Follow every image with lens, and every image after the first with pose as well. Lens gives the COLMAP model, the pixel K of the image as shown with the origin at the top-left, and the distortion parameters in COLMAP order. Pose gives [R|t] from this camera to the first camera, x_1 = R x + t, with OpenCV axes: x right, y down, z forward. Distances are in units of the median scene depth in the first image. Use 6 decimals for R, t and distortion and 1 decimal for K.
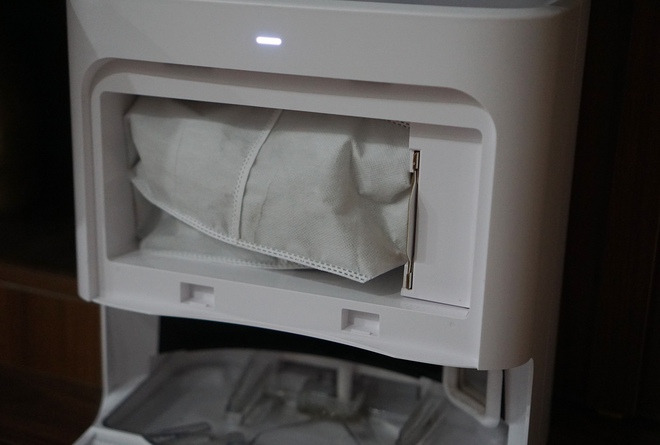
lens RADIAL K [[986.8, 0, 330.0], [0, 986.8, 222.5], [0, 0, 1]] dist [0.031858, 0.040644]
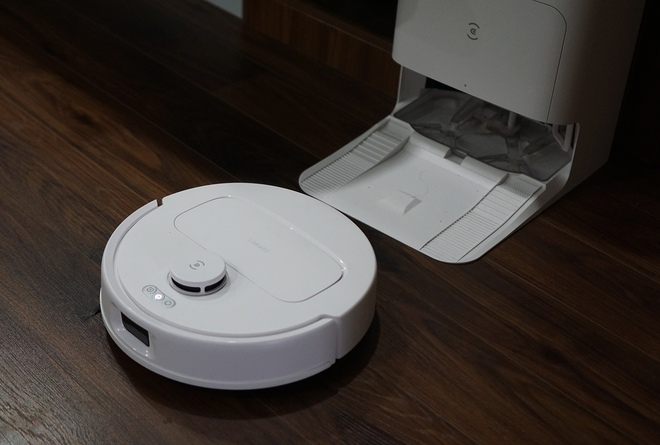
lens RADIAL K [[986.8, 0, 330.0], [0, 986.8, 222.5], [0, 0, 1]] dist [0.031858, 0.040644]
pose [[0.938264, 0.221655, -0.265575, 0.254382], [-0.136325, 0.942535, 0.305030, -0.207751], [0.317925, -0.249994, 0.914564, -1.038654]]
